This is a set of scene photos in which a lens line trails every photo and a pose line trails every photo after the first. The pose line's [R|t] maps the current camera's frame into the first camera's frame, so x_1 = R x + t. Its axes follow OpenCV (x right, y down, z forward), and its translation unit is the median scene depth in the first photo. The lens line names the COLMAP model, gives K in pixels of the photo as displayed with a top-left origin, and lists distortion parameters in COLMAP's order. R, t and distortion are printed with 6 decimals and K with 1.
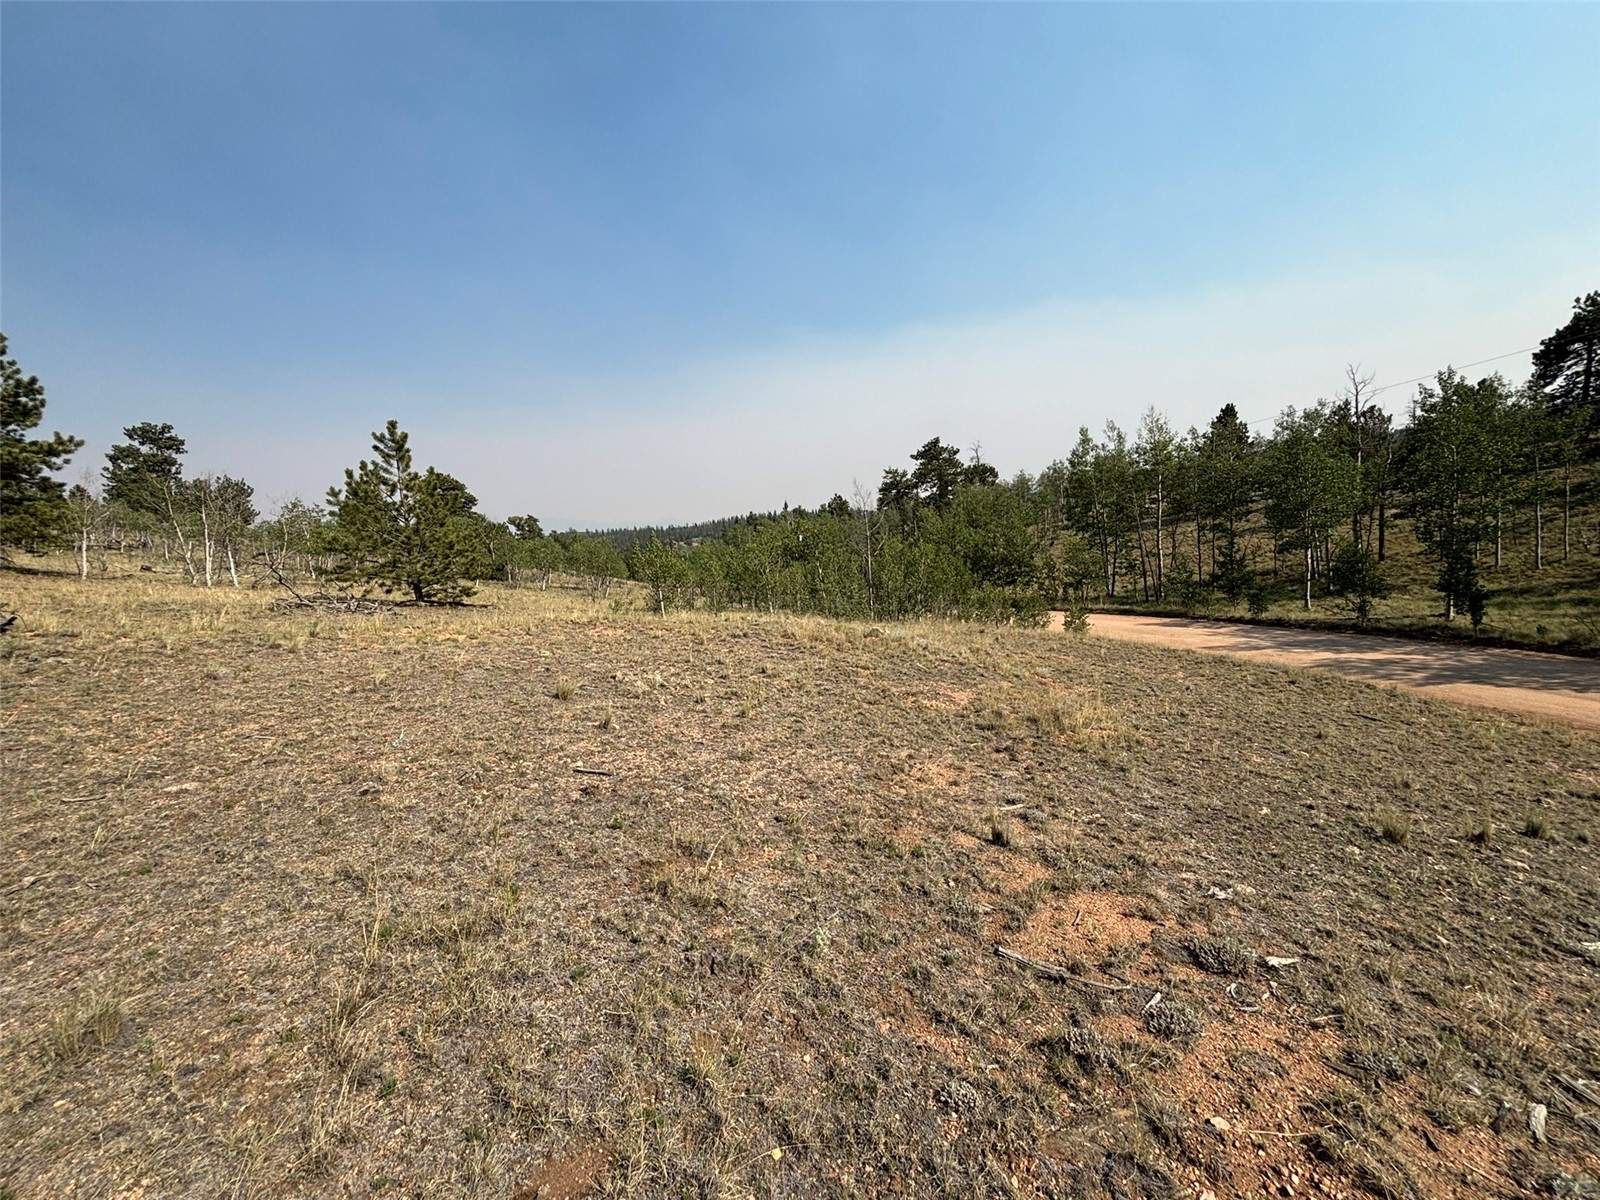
lens RADIAL K [[647.0, 0, 796.7], [0, 647.0, 593.8], [0, 0, 1]] dist [-0.000367, 0.000445]
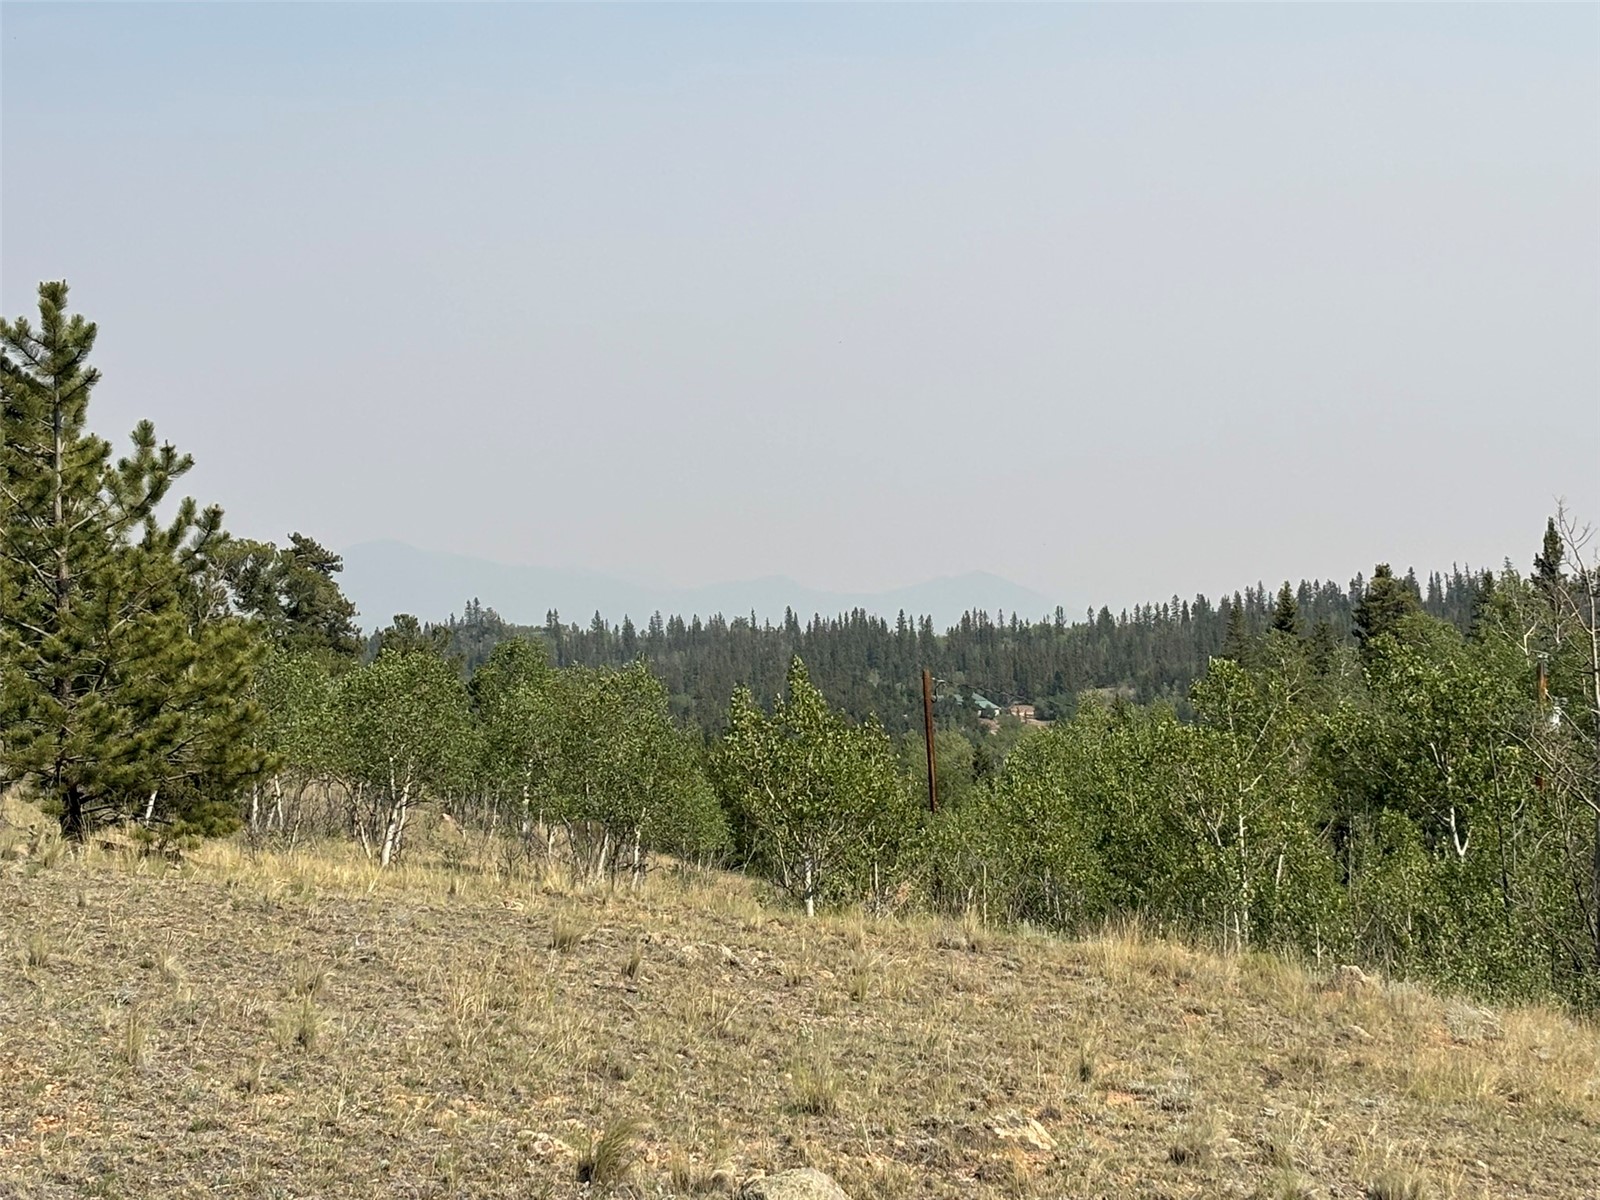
lens RADIAL K [[3543.9, 0, 799.0], [0, 3543.9, 599.5], [0, 0, 1]] dist [0.099386, 0.000000]
pose [[0.969114, 0.052555, -0.240947, 0.061426], [-0.079697, 0.991345, -0.104321, 0.016560], [0.233379, 0.120302, 0.964915, -0.212340]]
